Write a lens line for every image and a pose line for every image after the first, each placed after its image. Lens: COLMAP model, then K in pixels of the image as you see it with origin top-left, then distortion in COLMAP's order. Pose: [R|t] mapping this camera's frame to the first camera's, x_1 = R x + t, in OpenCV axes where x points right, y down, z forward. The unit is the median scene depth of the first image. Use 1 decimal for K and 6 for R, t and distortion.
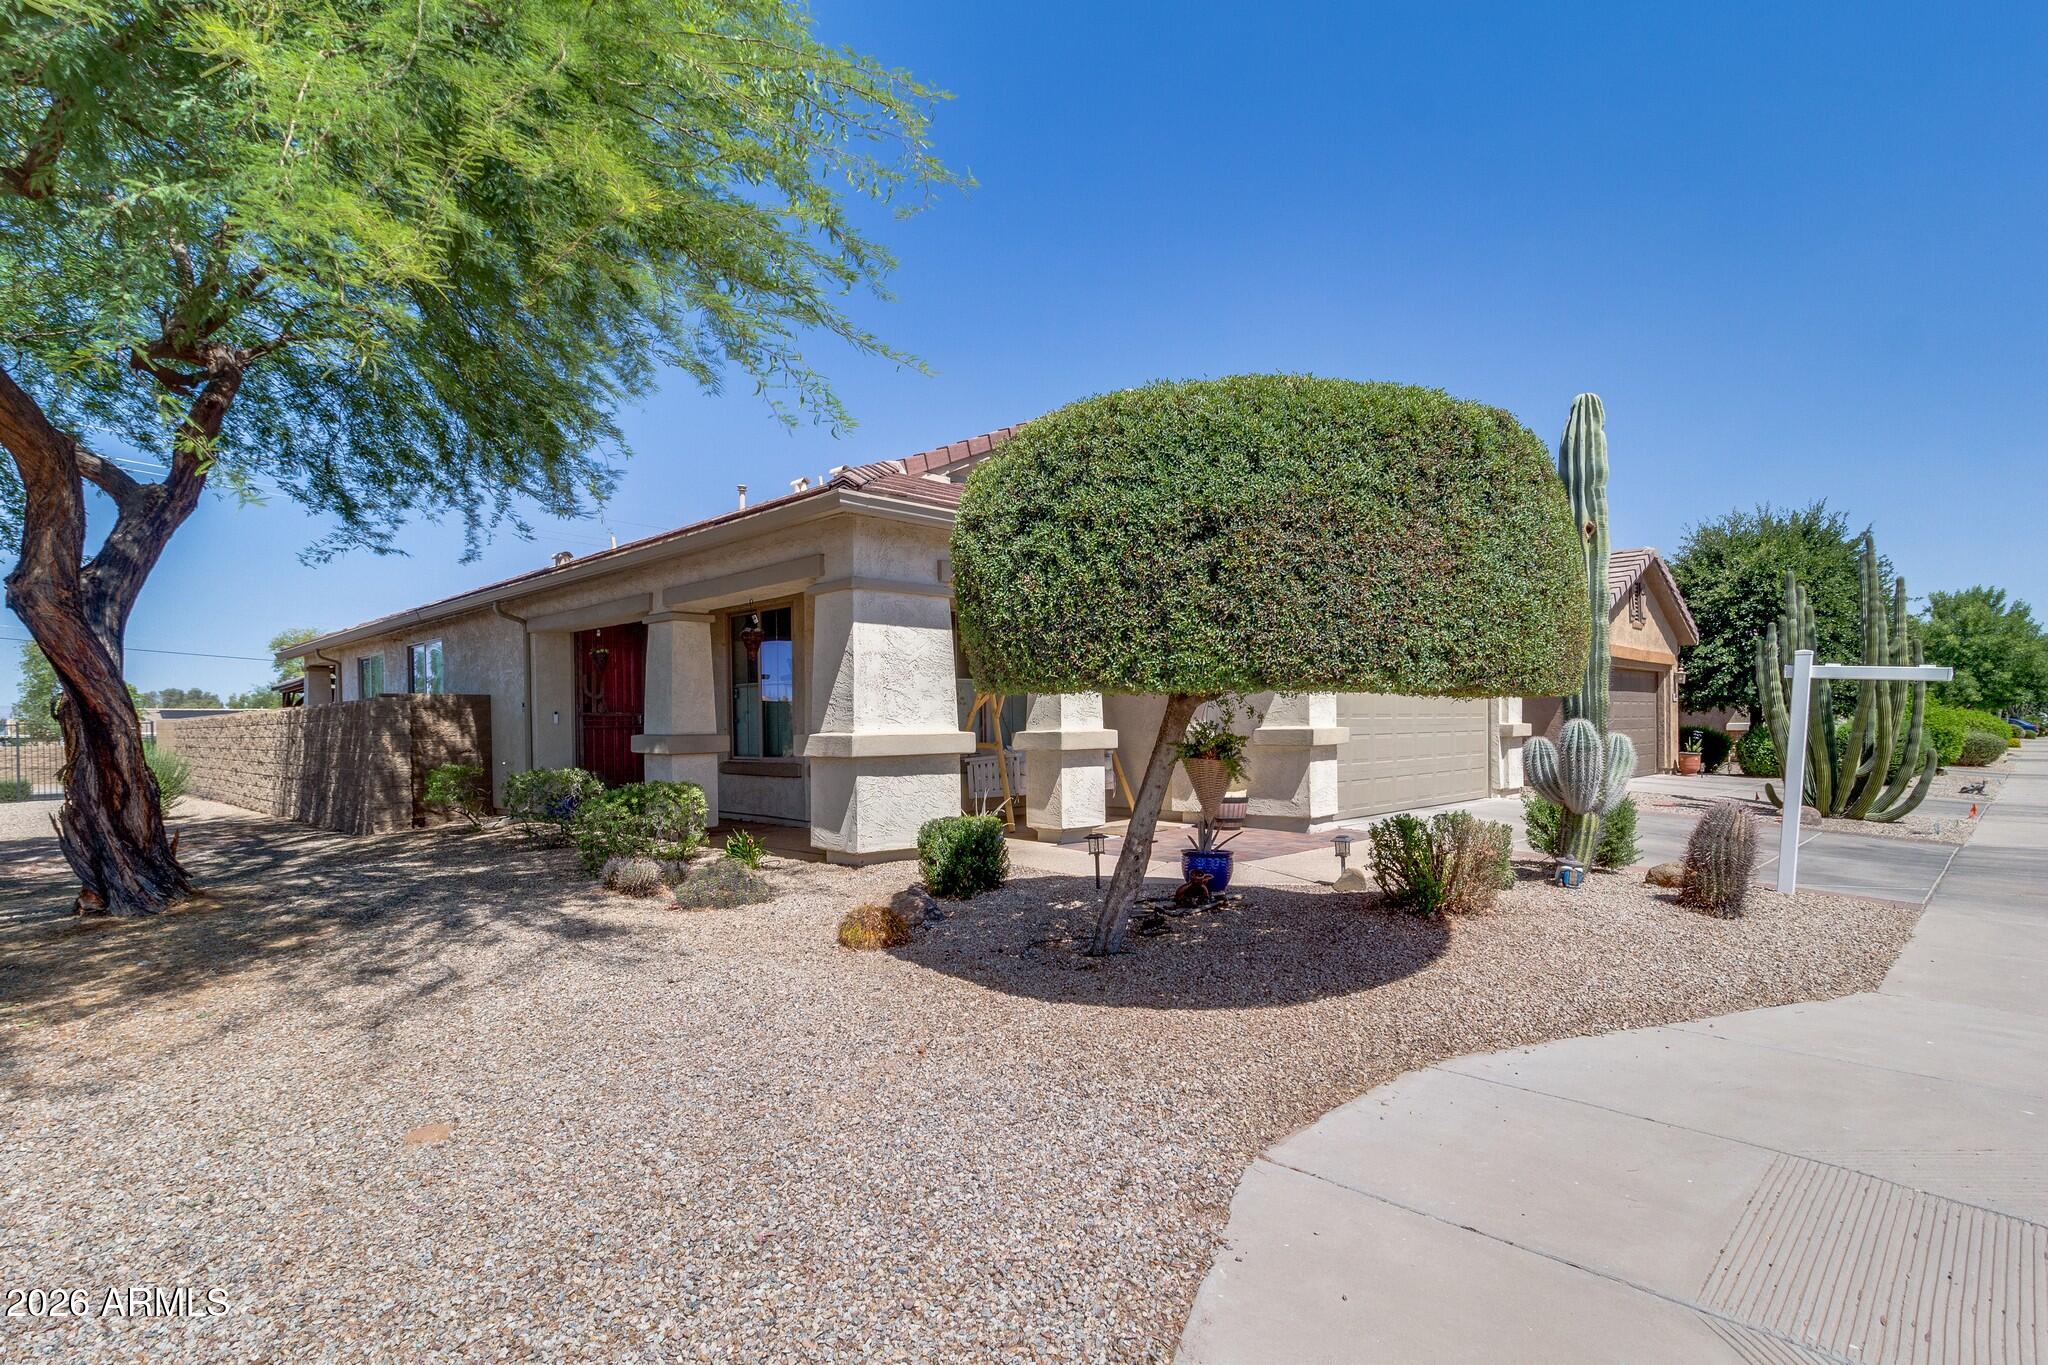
lens RADIAL K [[1030.2, 0, 1029.8], [0, 1030.2, 733.9], [0, 0, 1]] dist [-0.000449, 0.000803]
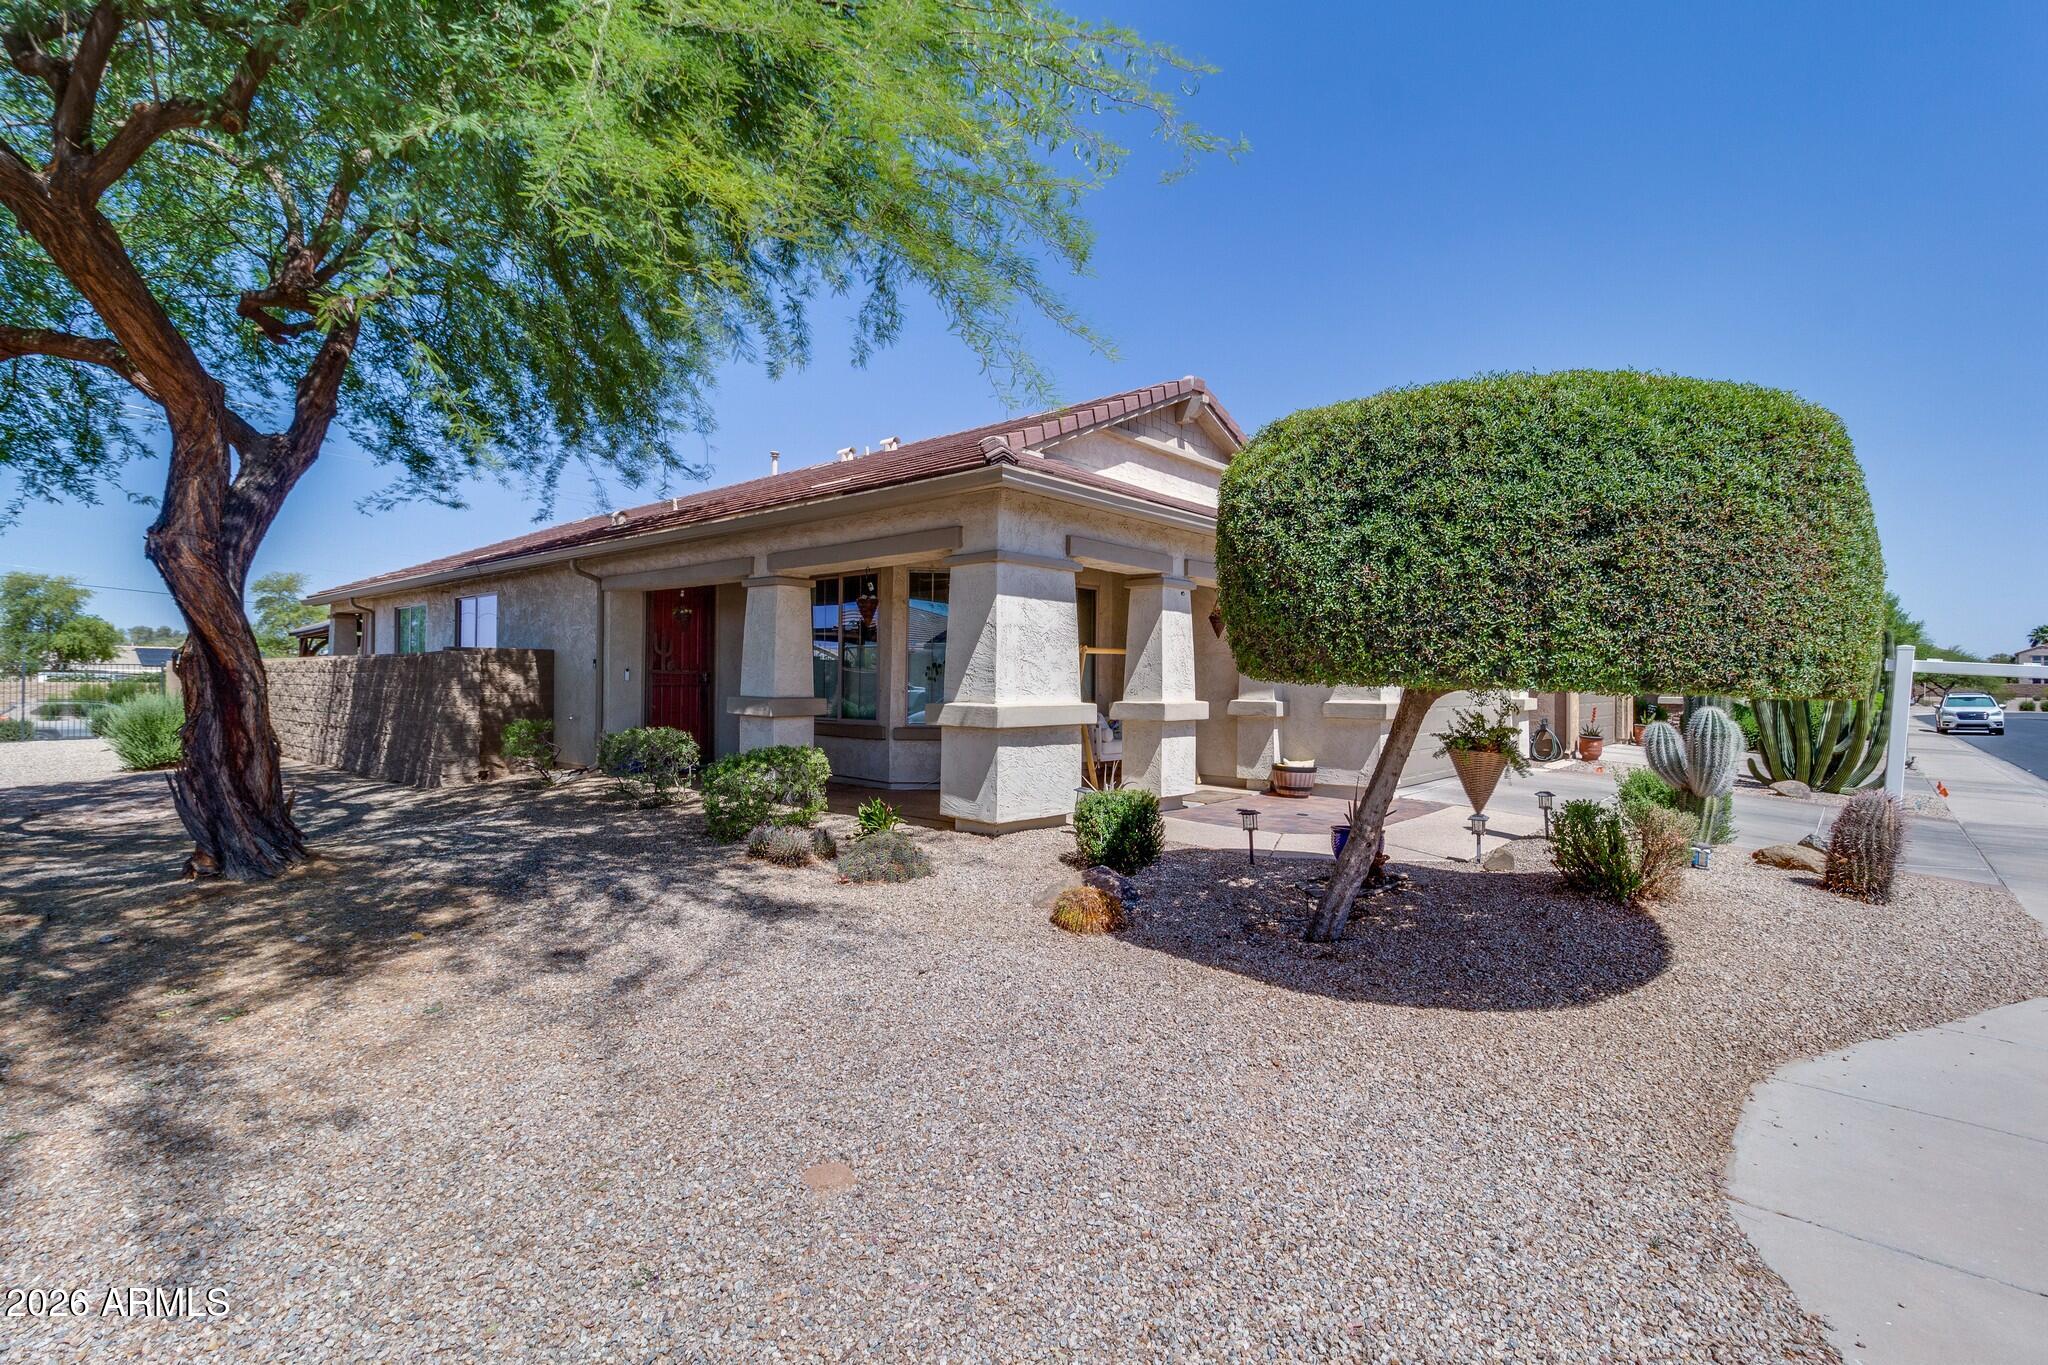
lens RADIAL K [[952.7, 0, 1025.5], [0, 952.7, 670.8], [0, 0, 1]] dist [0.001158, 0.000635]
pose [[0.998204, 0.022165, 0.055649, -0.205781], [-0.021149, 0.999600, -0.018784, -0.017366], [-0.056043, 0.017574, 0.998274, 0.067810]]
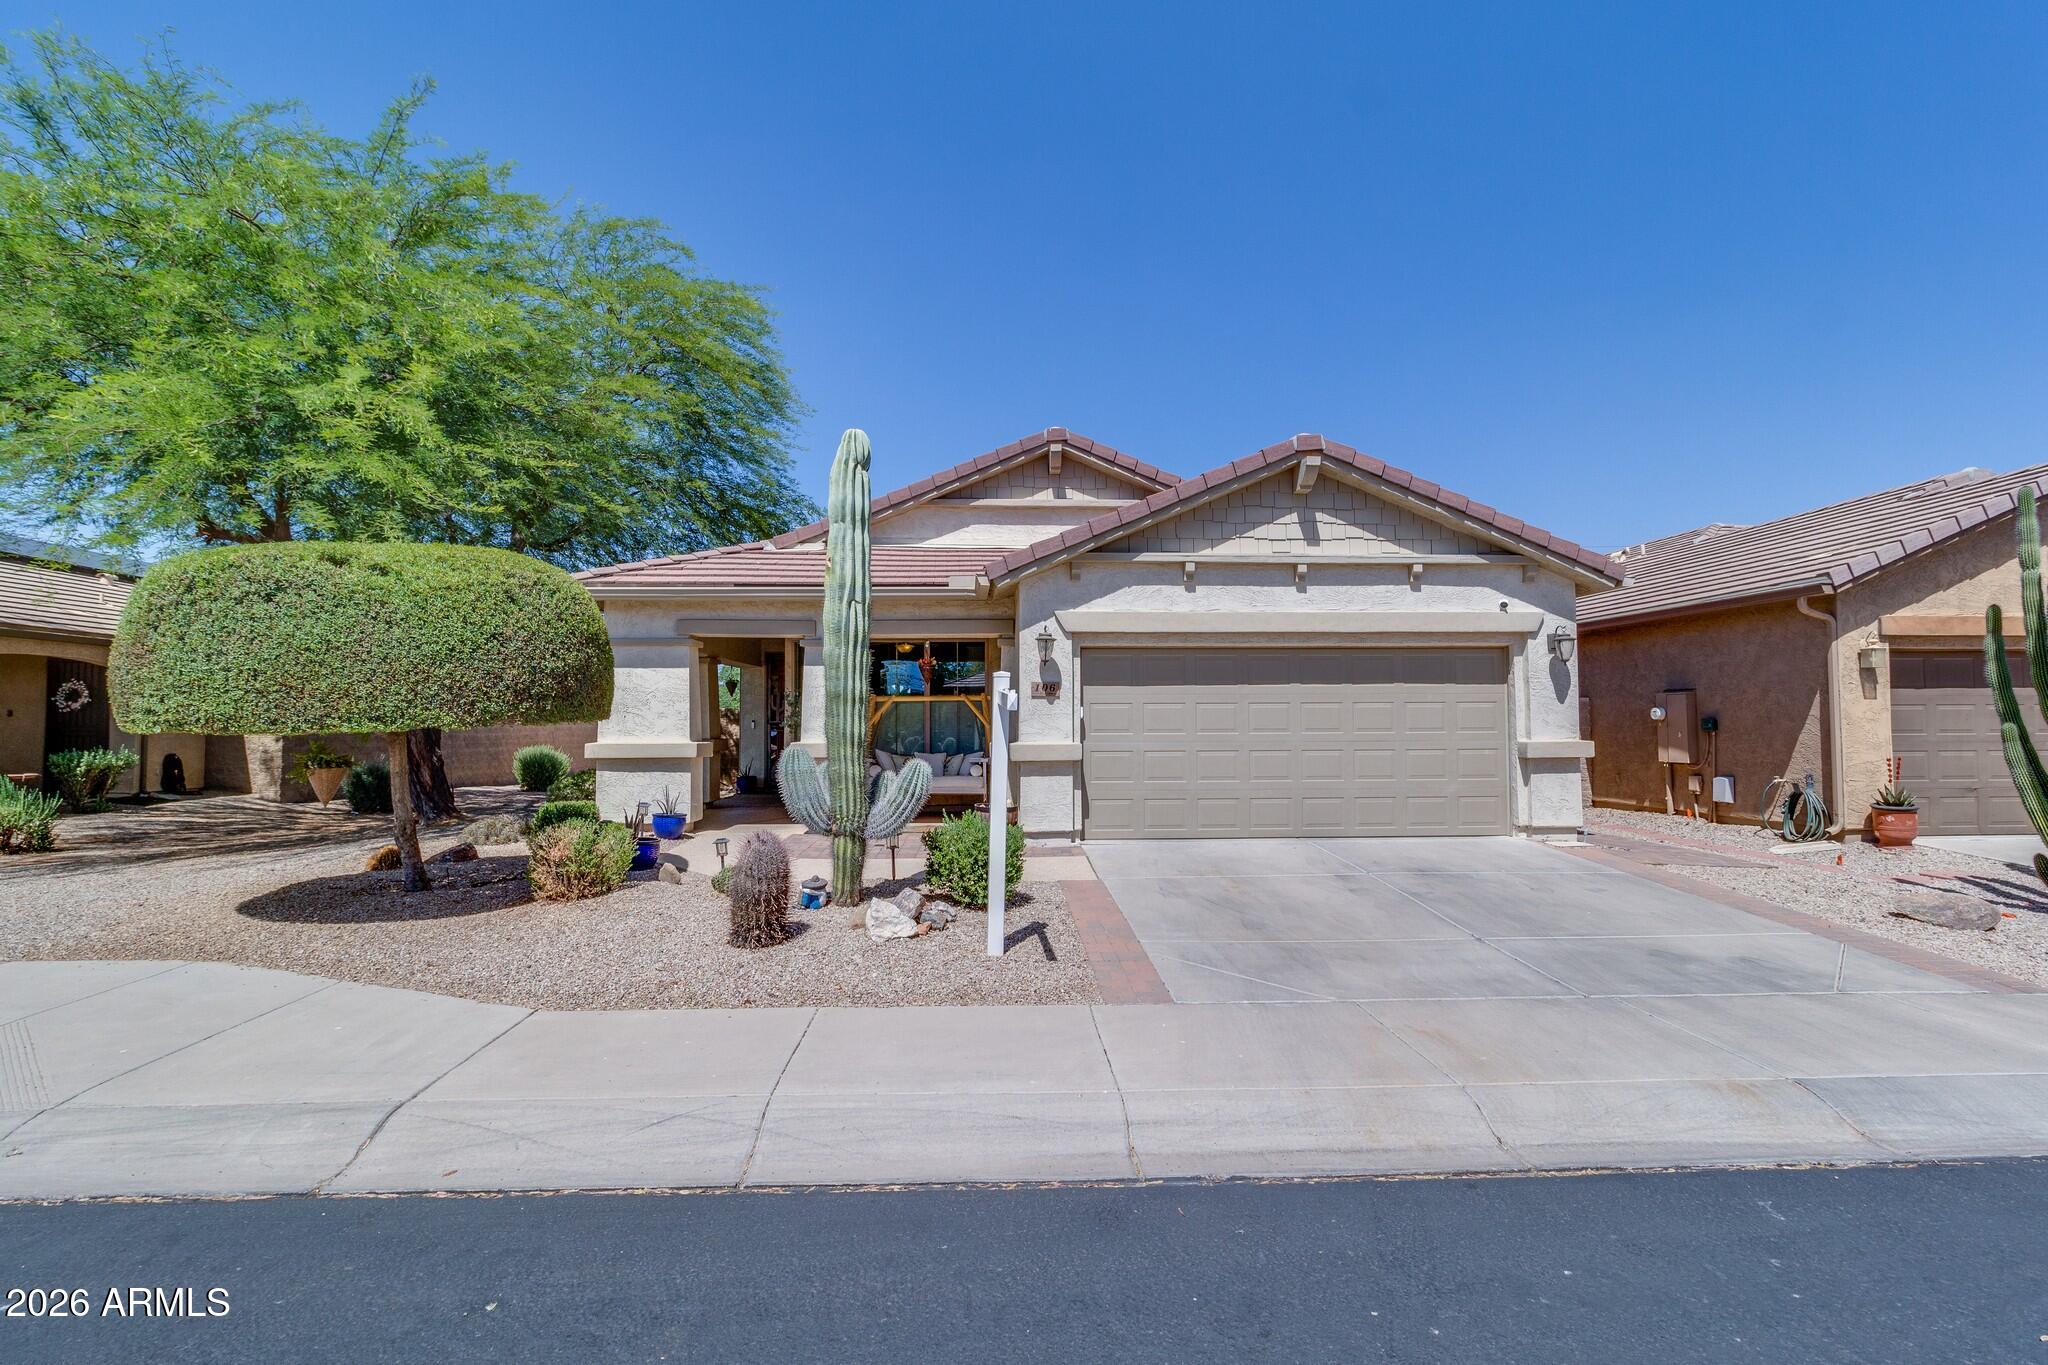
lens RADIAL K [[975.0, 0, 1015.3], [0, 975.0, 694.2], [0, 0, 1]] dist [-0.000589, 0.000115]
pose [[0.731467, -0.012989, -0.681753, 1.326893], [-0.011416, 0.999445, -0.031290, -0.035234], [0.681781, 0.030670, 0.730913, 0.392306]]
